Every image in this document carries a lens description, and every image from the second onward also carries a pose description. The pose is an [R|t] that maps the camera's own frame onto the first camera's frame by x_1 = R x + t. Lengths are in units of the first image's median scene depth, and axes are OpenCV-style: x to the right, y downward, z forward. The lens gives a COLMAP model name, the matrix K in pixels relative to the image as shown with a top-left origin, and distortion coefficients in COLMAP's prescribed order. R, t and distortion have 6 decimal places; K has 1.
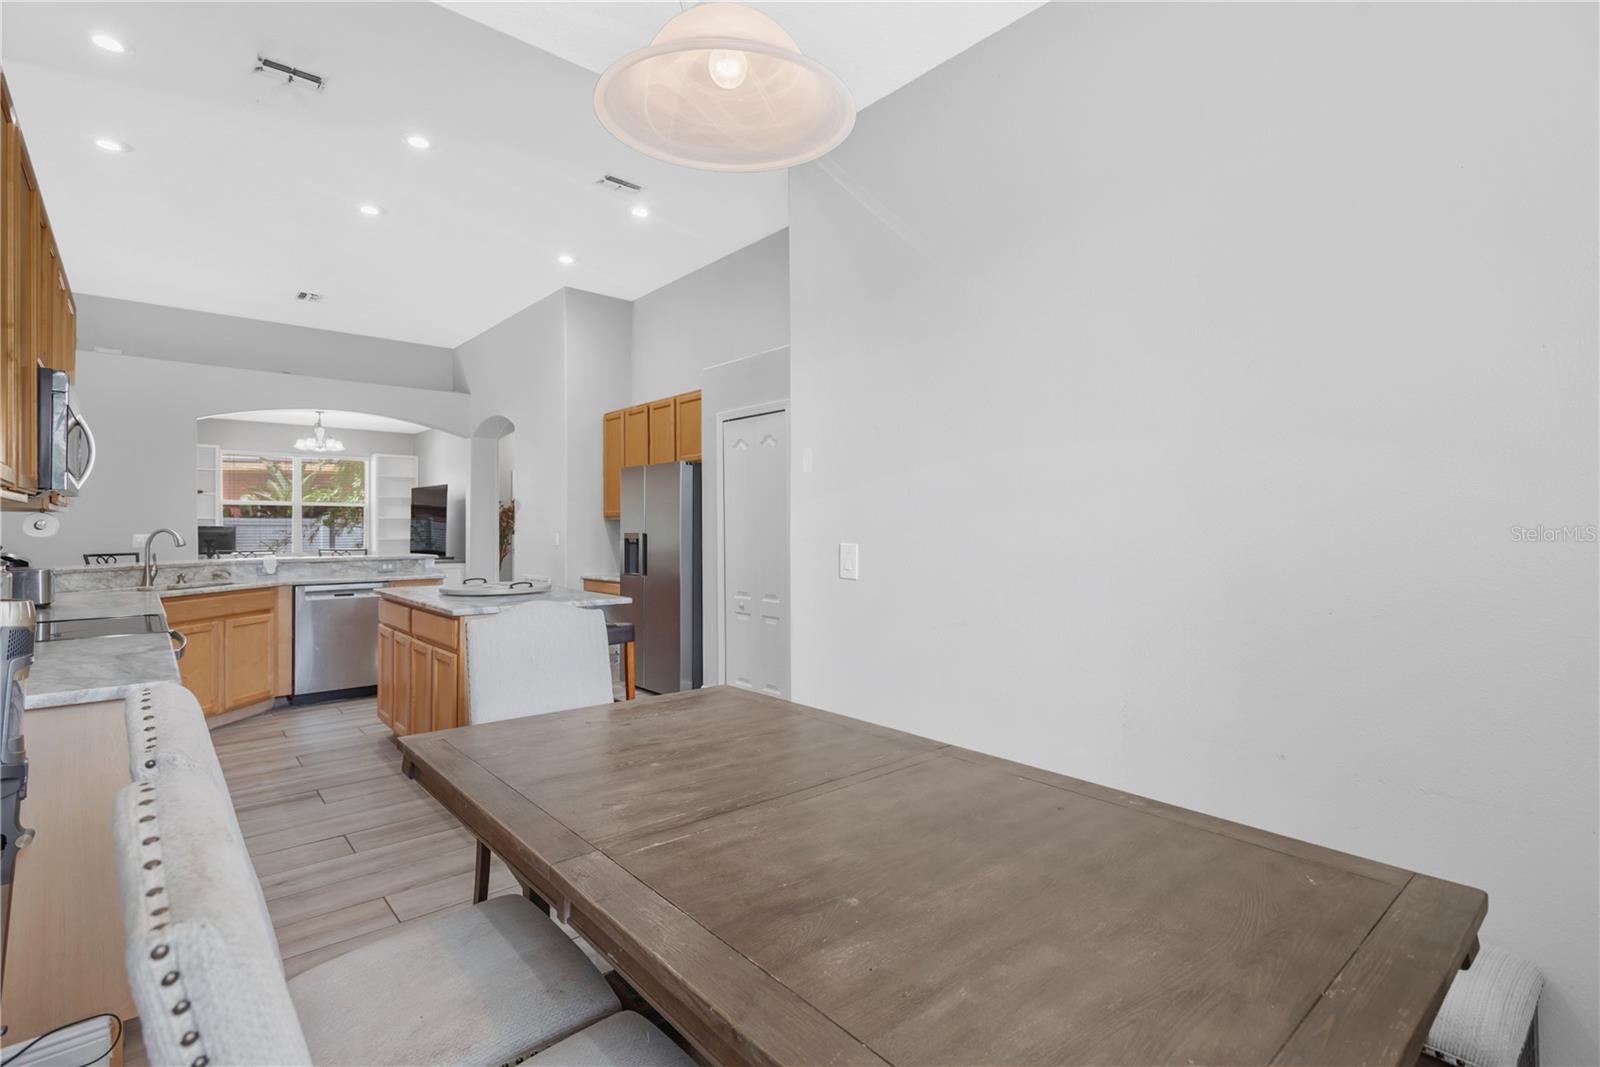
lens RADIAL K [[751.7, 0, 796.1], [0, 751.7, 522.4], [0, 0, 1]] dist [0.008385, -0.000315]
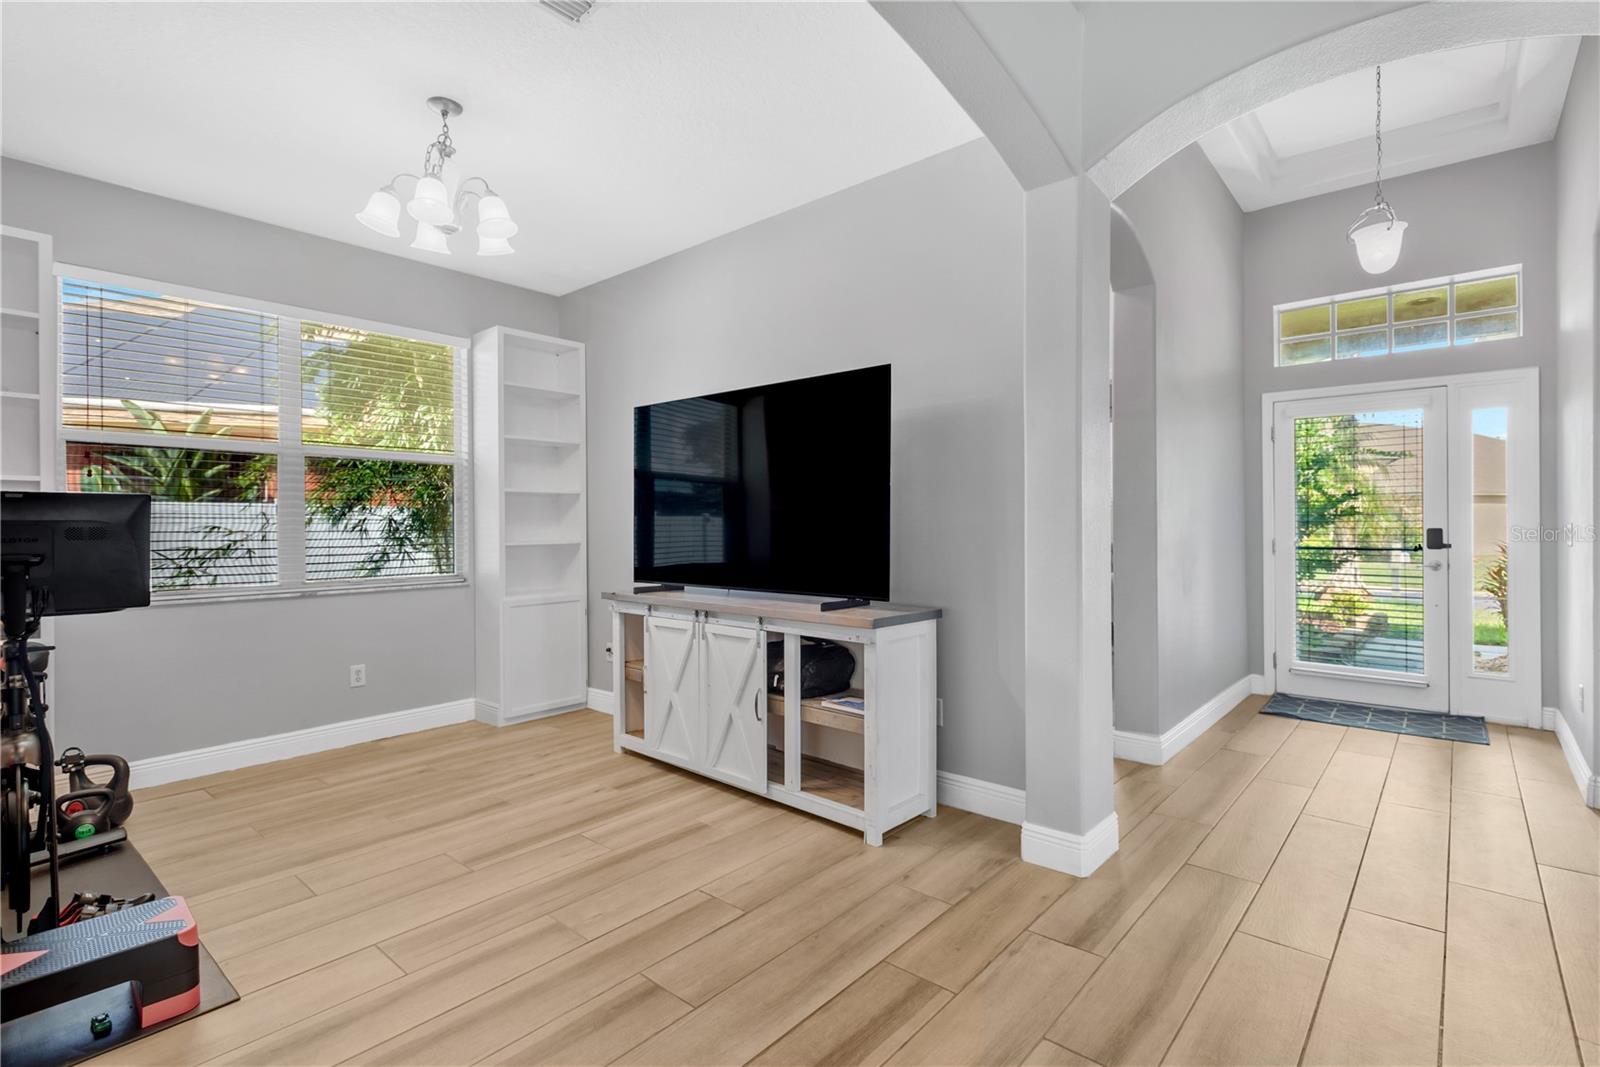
lens RADIAL K [[751.7, 0, 801.8], [0, 751.7, 527.9], [0, 0, 1]] dist [0.008385, -0.000315]
pose [[0.990846, -0.000017, 0.134994, -0.554866], [-0.001009, 0.999971, 0.007528, 0.013949], [-0.134991, -0.007596, 0.990818, 0.718253]]
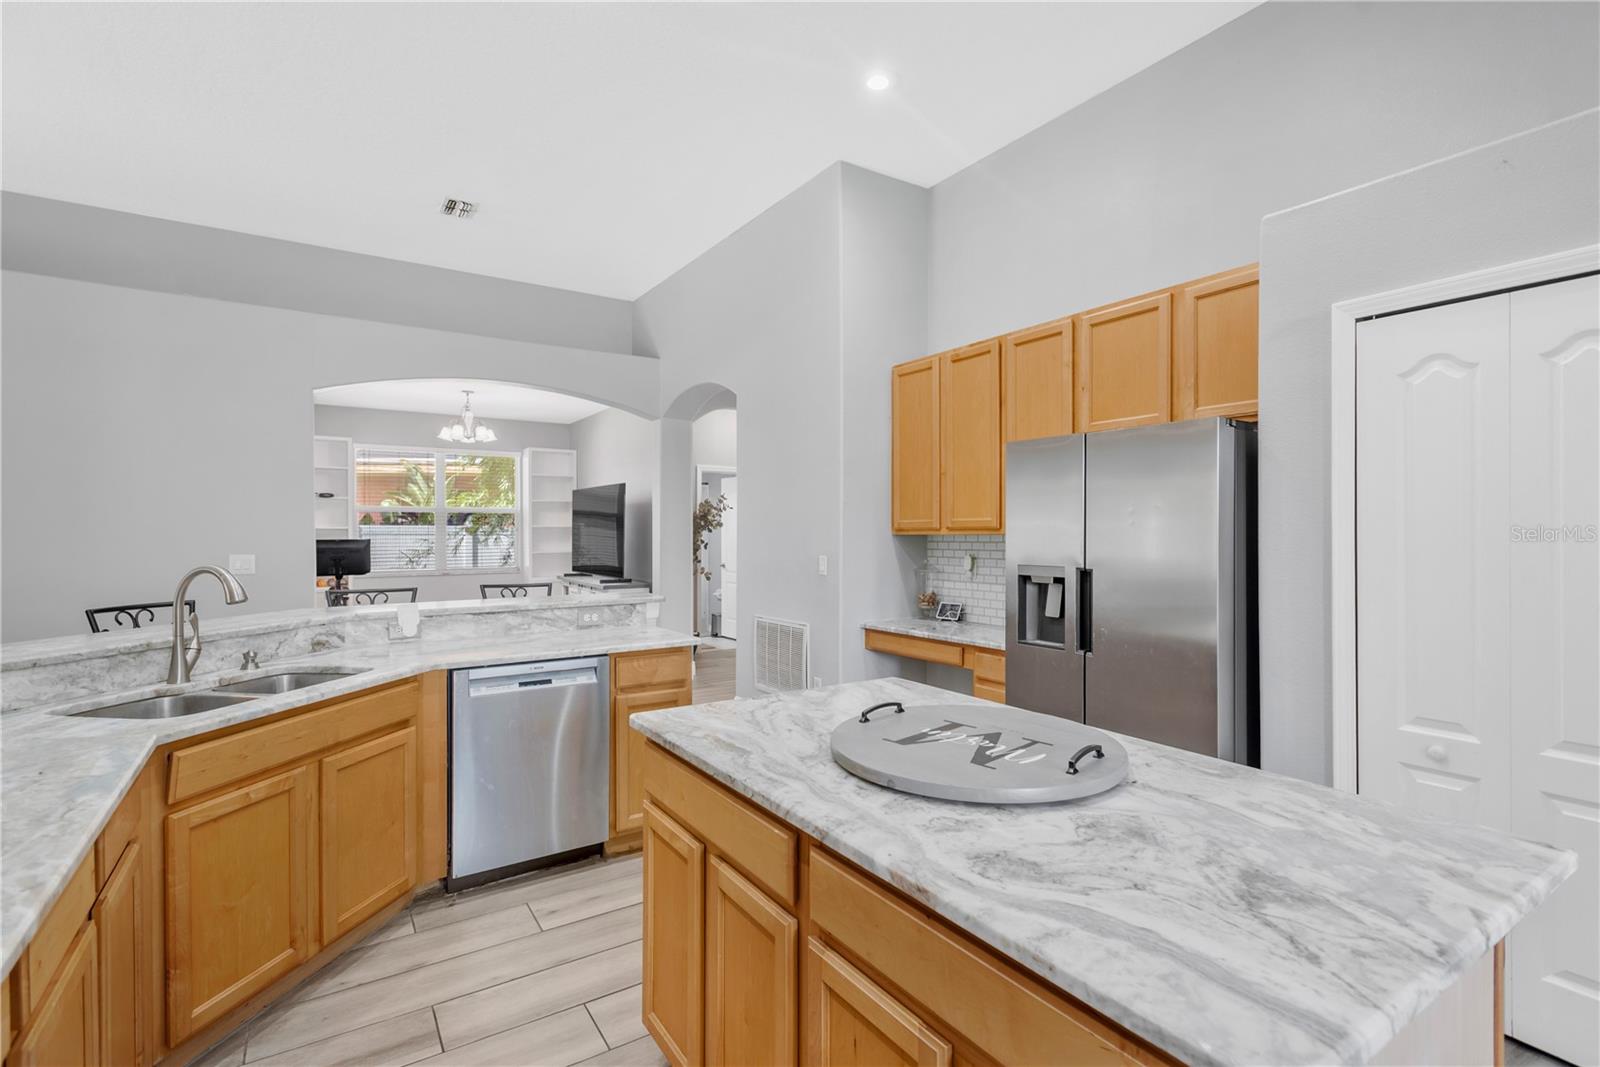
lens RADIAL K [[751.7, 0, 795.5], [0, 751.7, 534.0], [0, 0, 1]] dist [0.008385, -0.000315]
pose [[0.990535, 0.000605, -0.137258, -0.197587], [0.001051, 0.999928, 0.011989, -0.009002], [0.137256, -0.012019, 0.990463, 0.286167]]
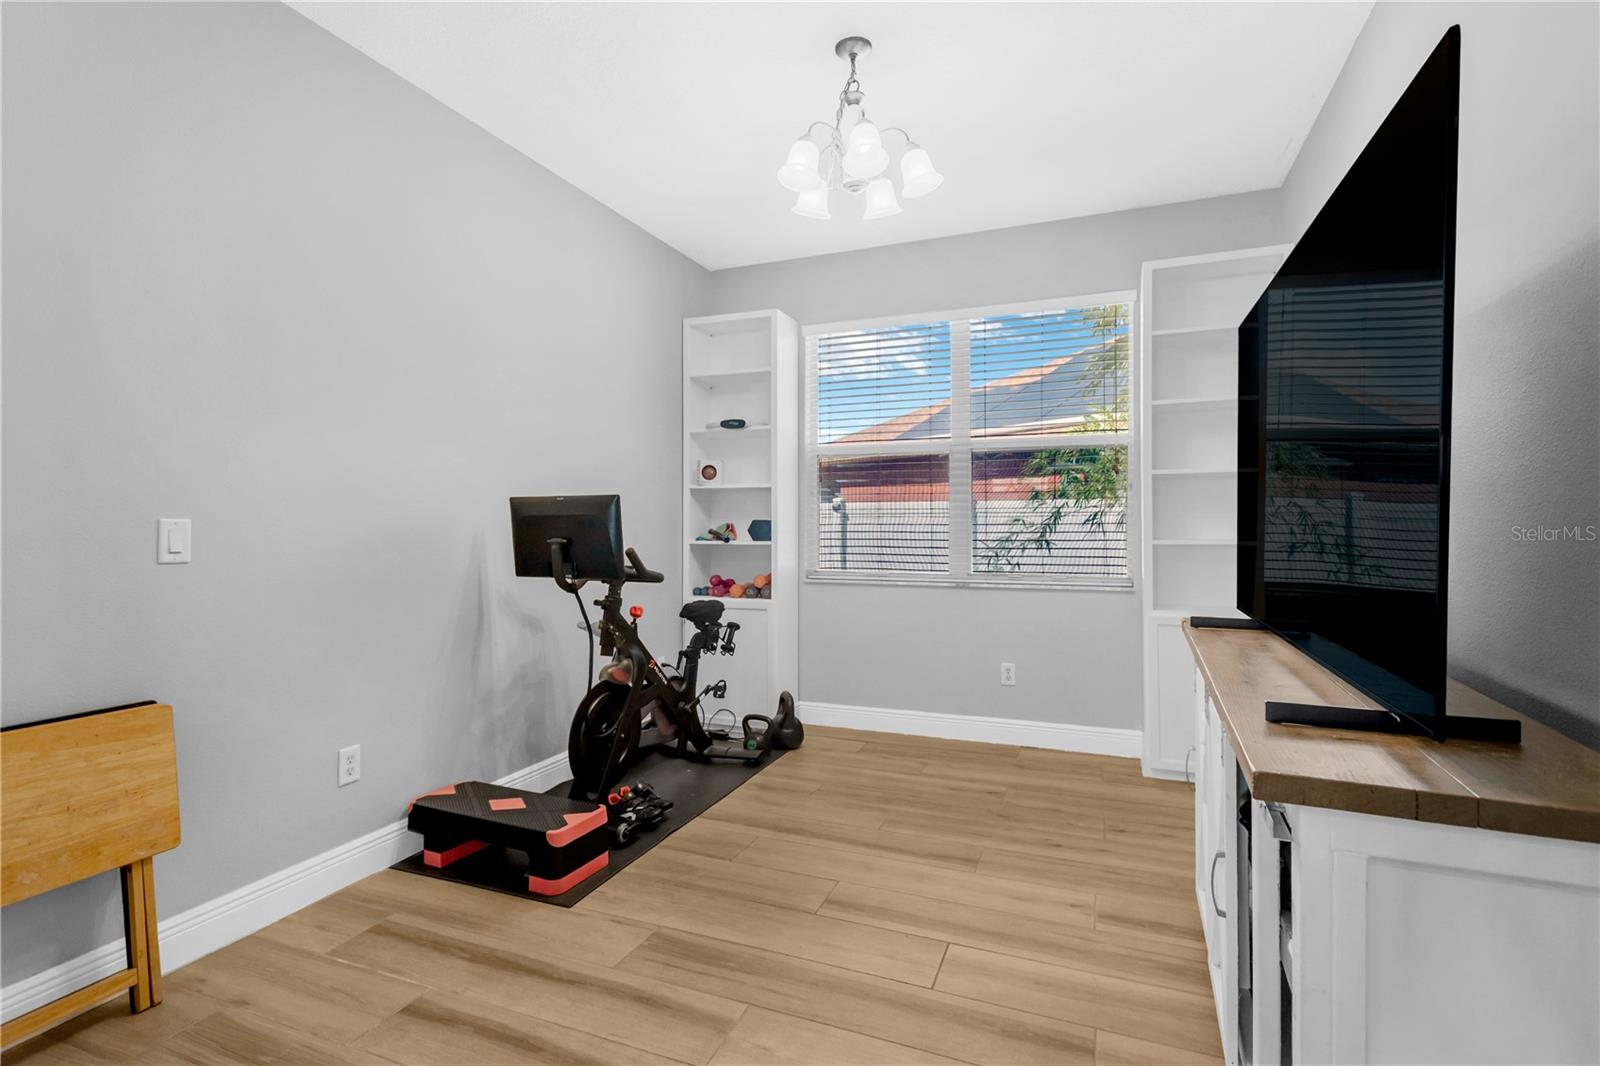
lens RADIAL K [[751.7, 0, 794.9], [0, 751.7, 519.9], [0, 0, 1]] dist [0.008385, -0.000315]
pose [[0.454252, 0.002135, -0.890871, -0.416841], [0.000320, 0.999997, 0.002560, 0.015941], [0.890873, -0.001448, 0.454249, 0.905561]]
